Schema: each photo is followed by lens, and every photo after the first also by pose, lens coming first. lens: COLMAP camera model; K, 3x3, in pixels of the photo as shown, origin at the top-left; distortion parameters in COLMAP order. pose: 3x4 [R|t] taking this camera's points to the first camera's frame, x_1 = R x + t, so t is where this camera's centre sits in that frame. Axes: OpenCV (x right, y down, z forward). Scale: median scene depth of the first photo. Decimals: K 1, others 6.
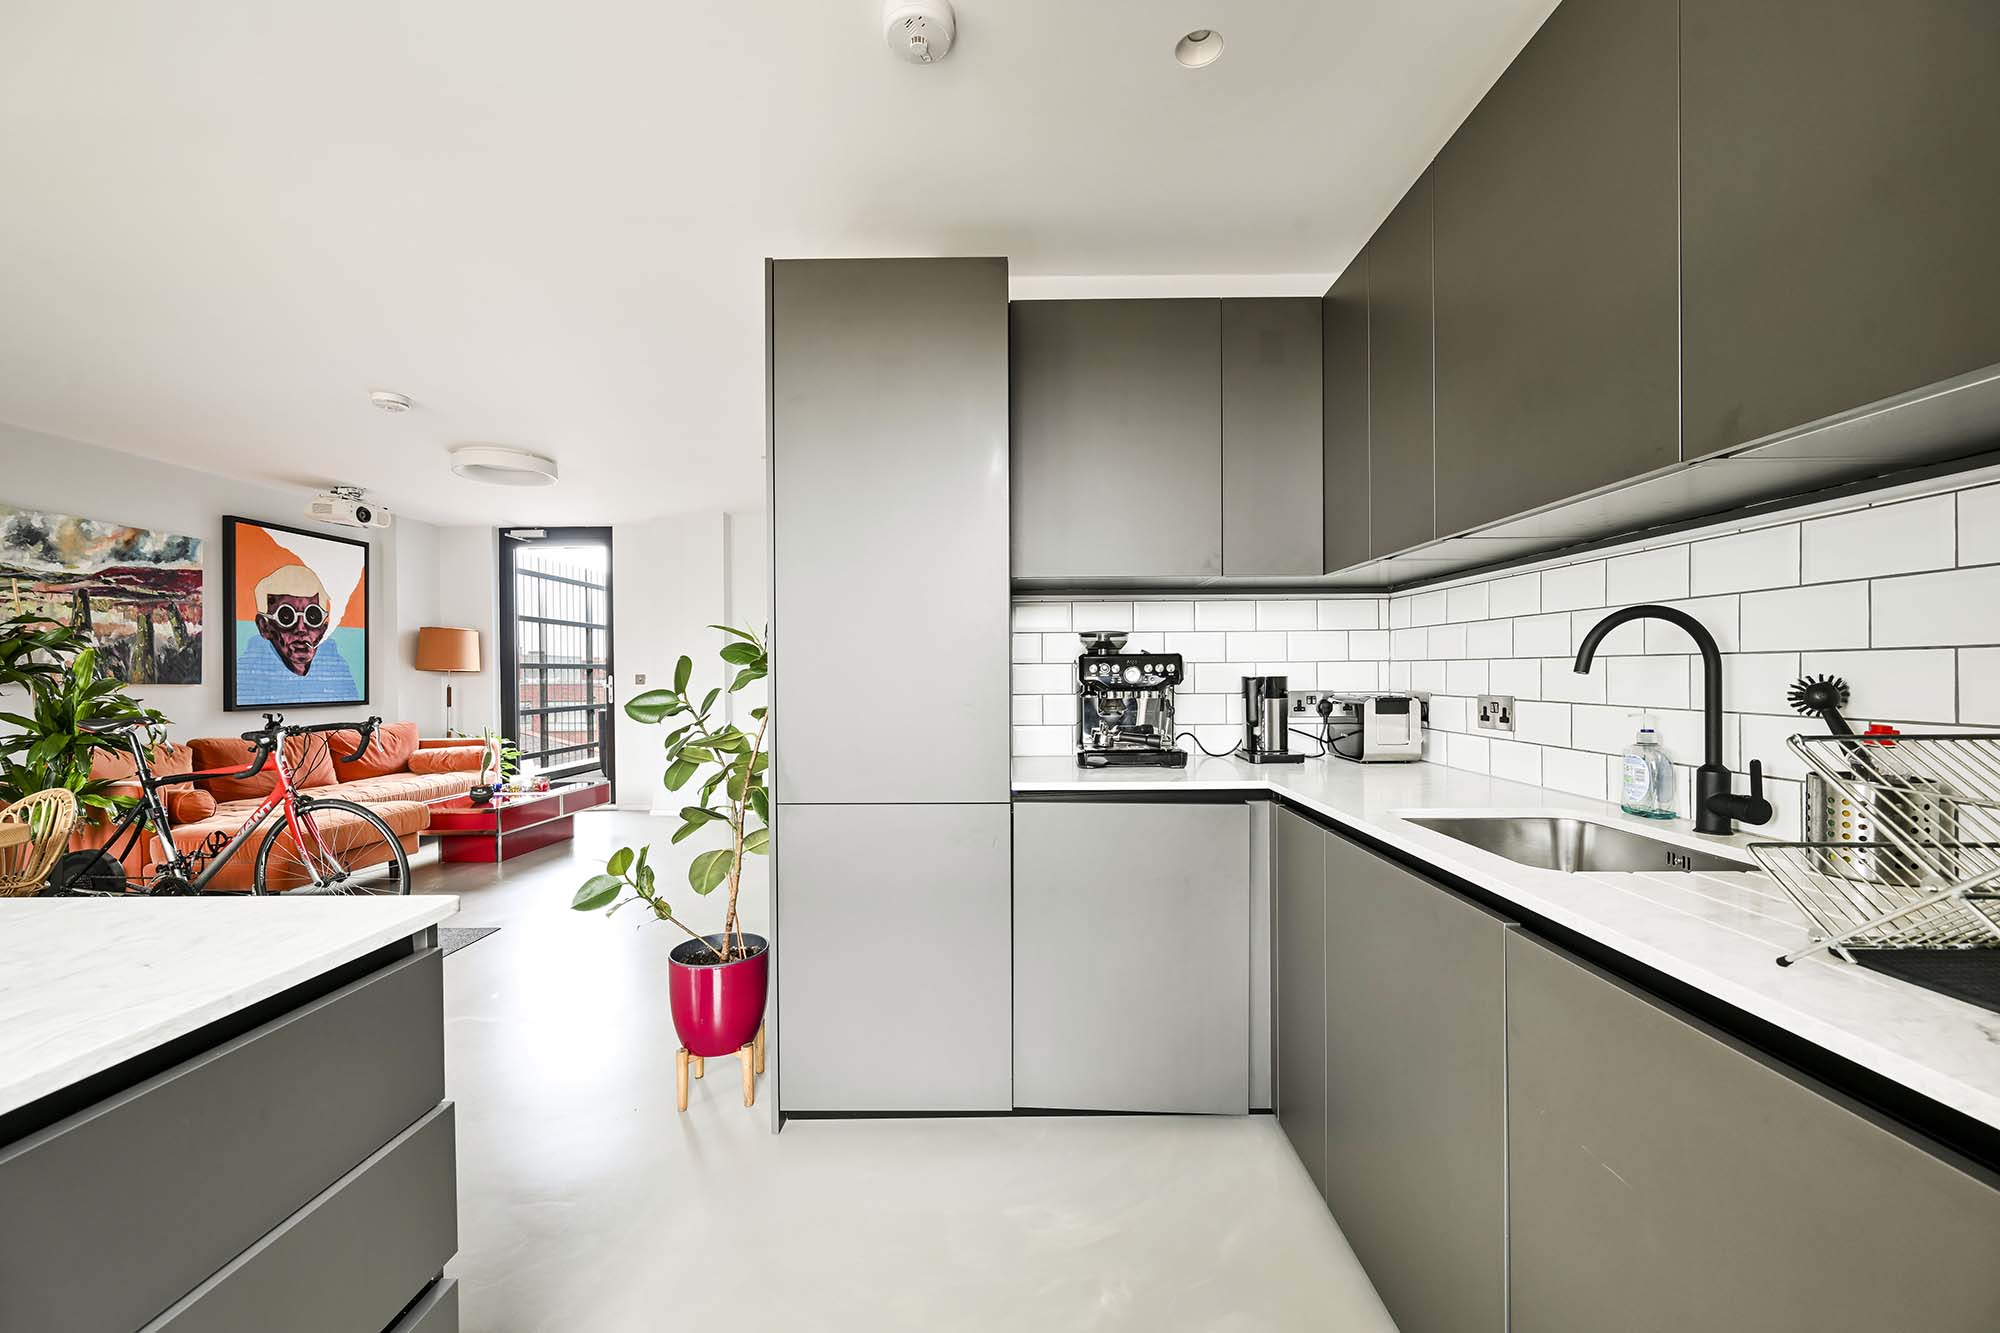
lens RADIAL K [[780.4, 0, 1002.4], [0, 780.4, 676.2], [0, 0, 1]] dist [-0.002555, 0.000735]
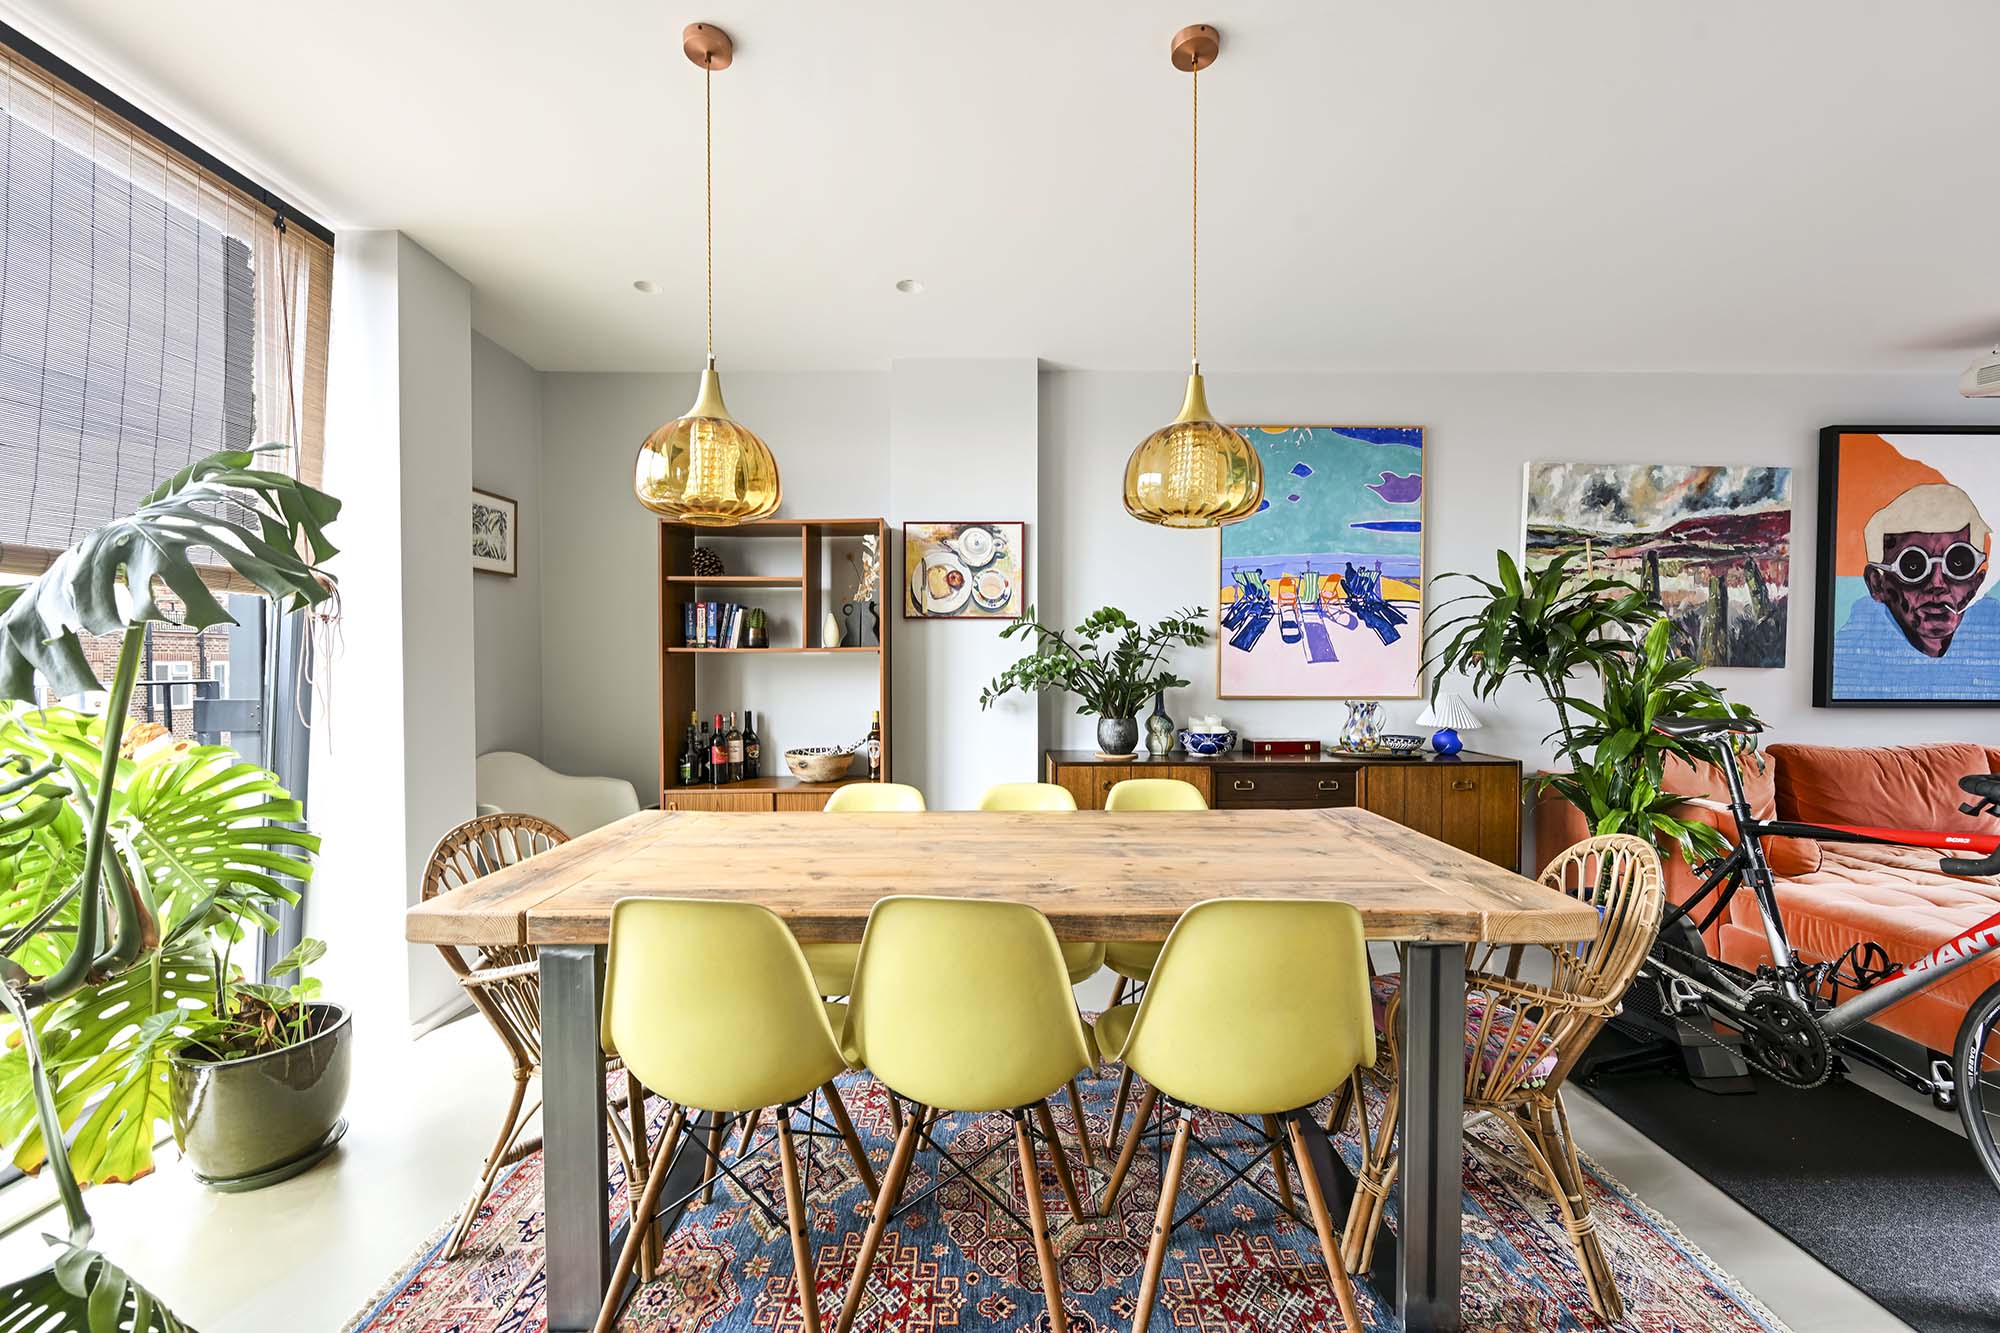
lens RADIAL K [[780.4, 0, 1004.4], [0, 780.4, 674.3], [0, 0, 1]] dist [-0.002555, 0.000735]
pose [[0.025511, 0.023849, -0.999390, -0.349752], [-0.006104, 0.999700, 0.023700, 0.003437], [0.999656, 0.005495, 0.025649, 0.277257]]
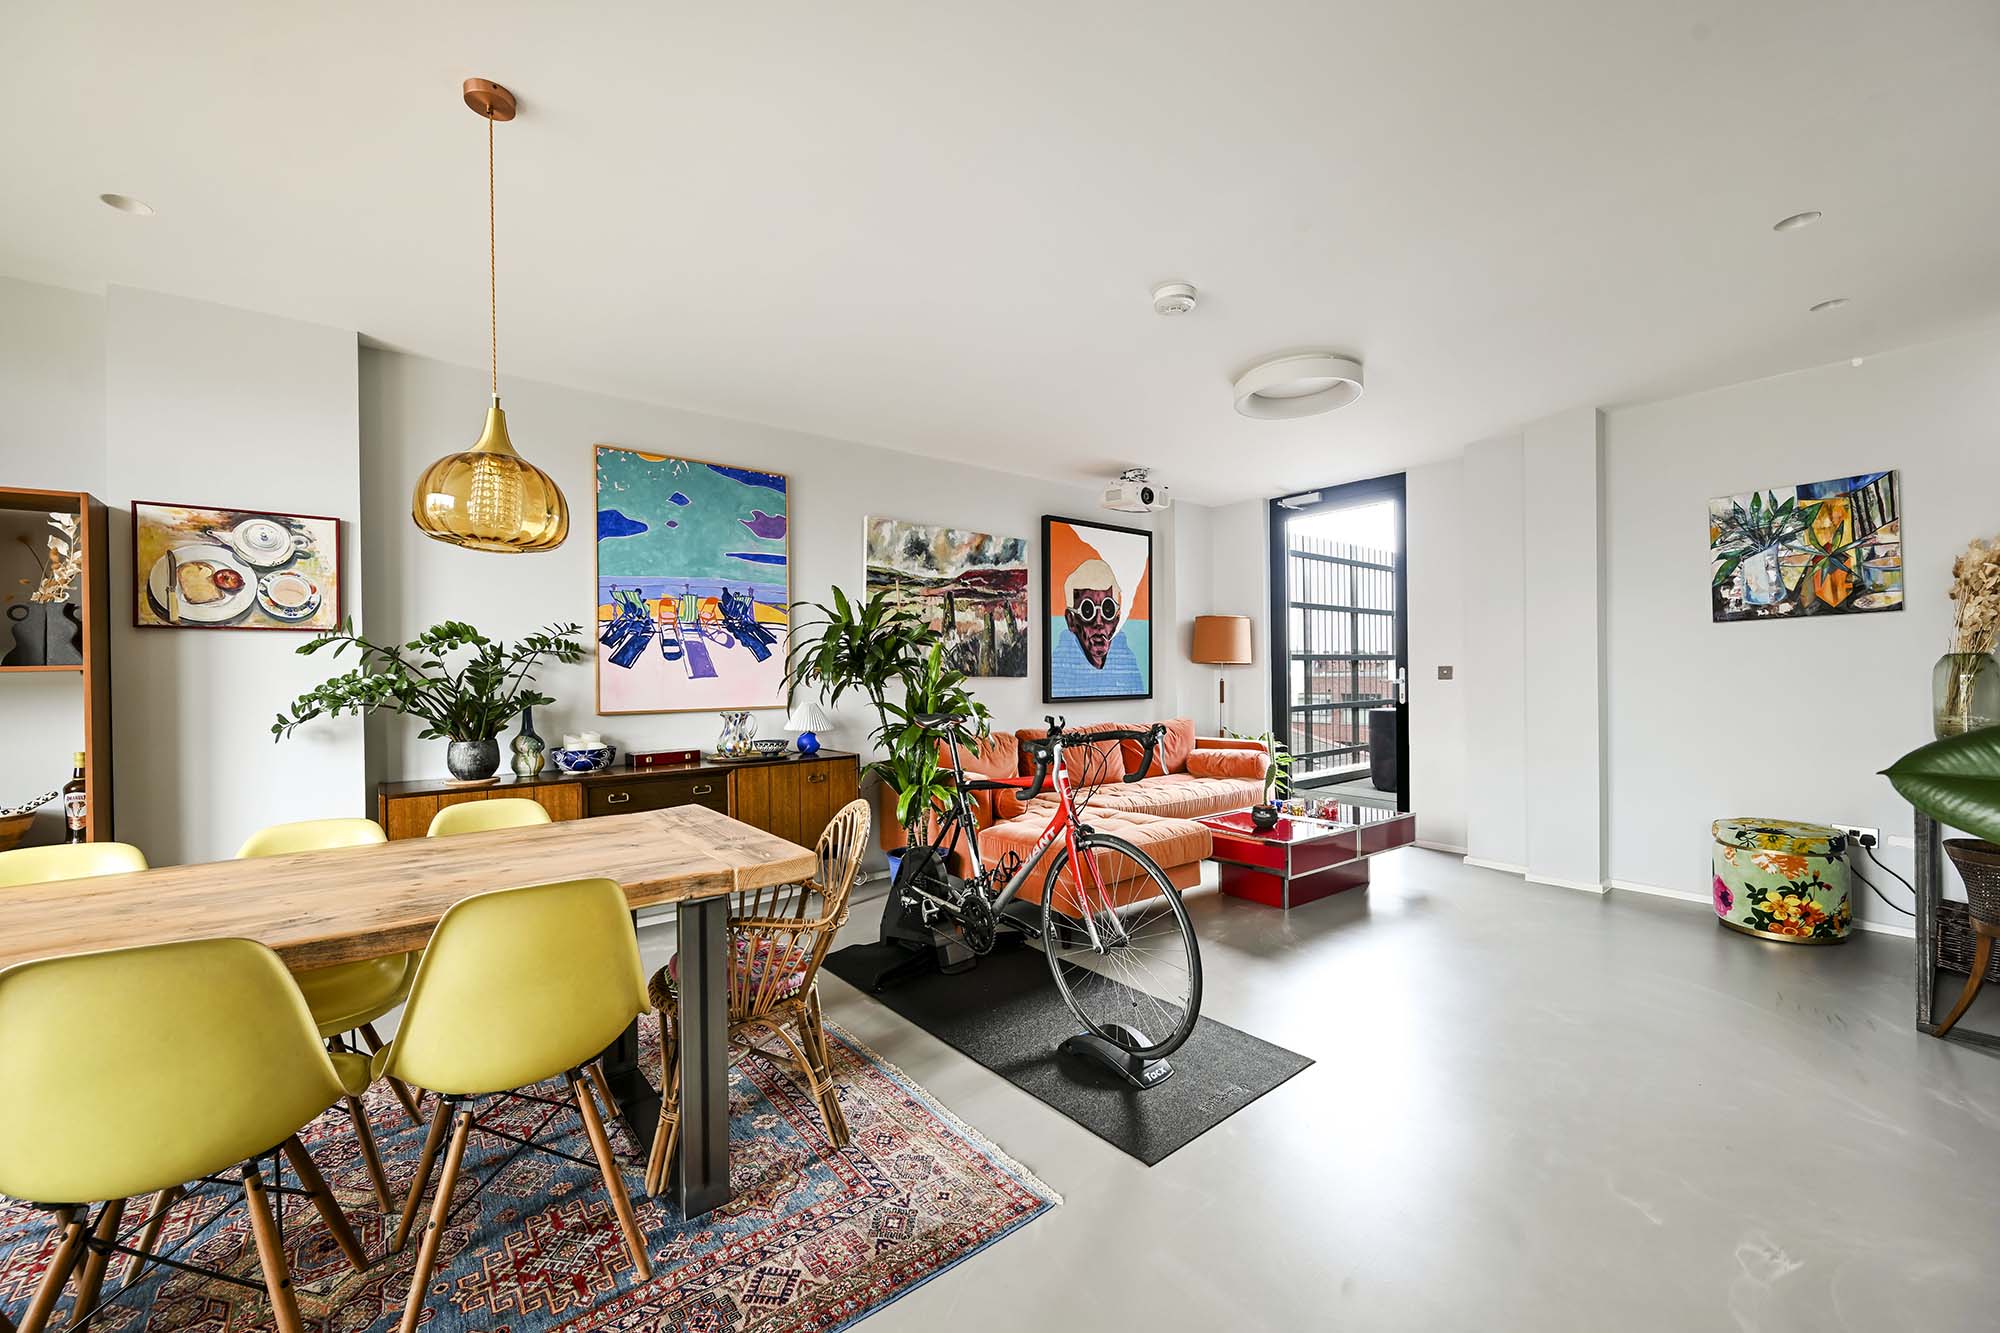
lens RADIAL K [[780.4, 0, 1003.5], [0, 780.4, 673.4], [0, 0, 1]] dist [-0.002555, 0.000735]
pose [[0.644099, 0.000677, -0.764942, -0.259294], [0.002882, 0.999990, 0.003312, 0.001624], [0.764937, -0.004338, 0.644091, 0.318719]]
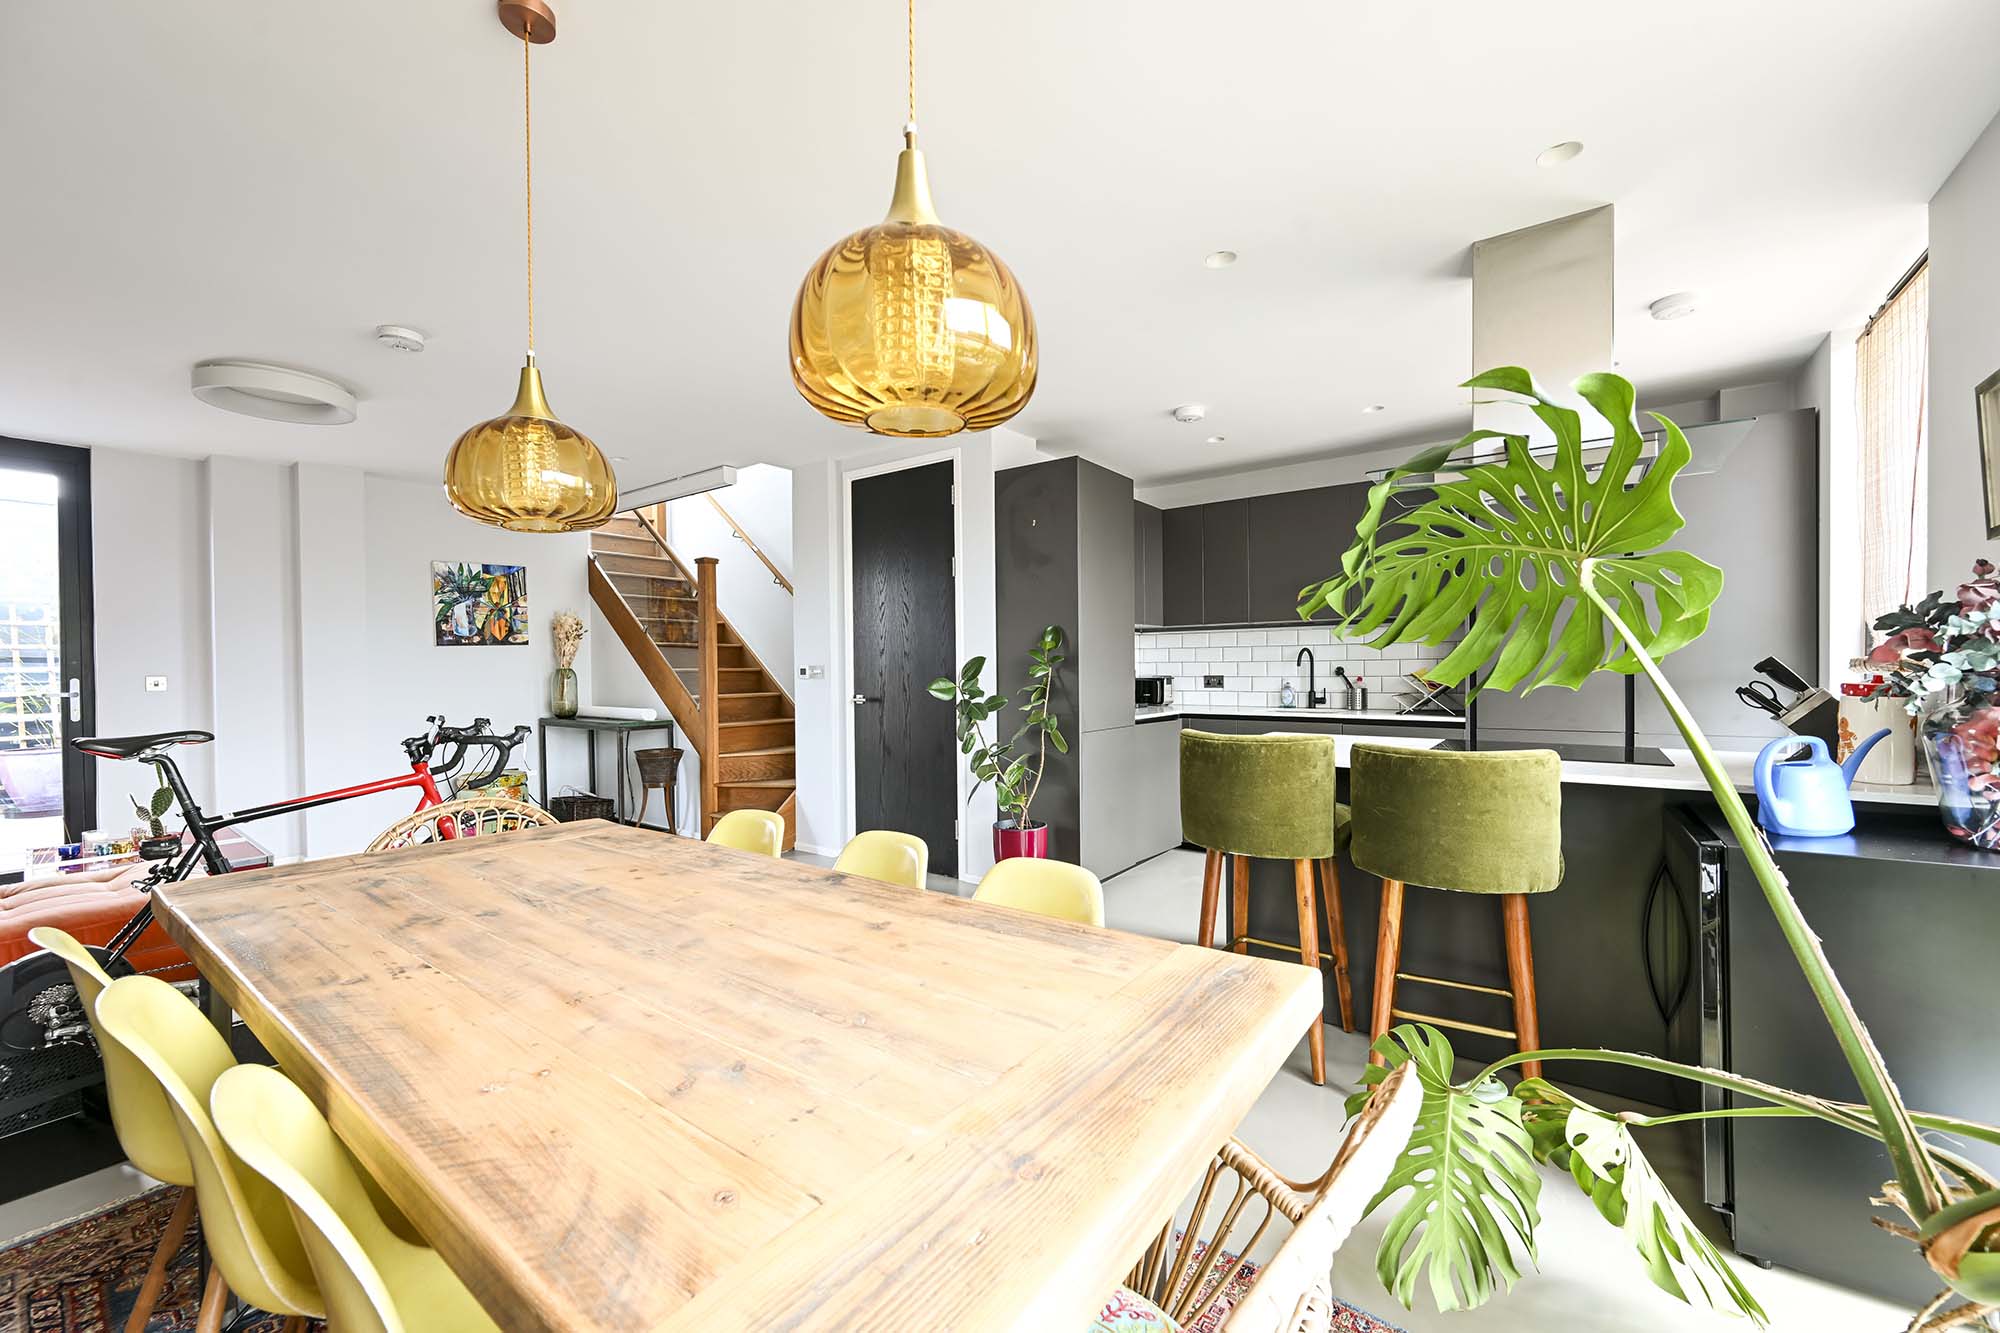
lens RADIAL K [[780.4, 0, 1004.6], [0, 780.4, 675.1], [0, 0, 1]] dist [-0.002555, 0.000735]
pose [[0.582683, -0.006719, 0.812672, -0.881133], [0.010435, 0.999945, 0.000785, 0.006199], [-0.812633, 0.008023, 0.582721, 0.005472]]
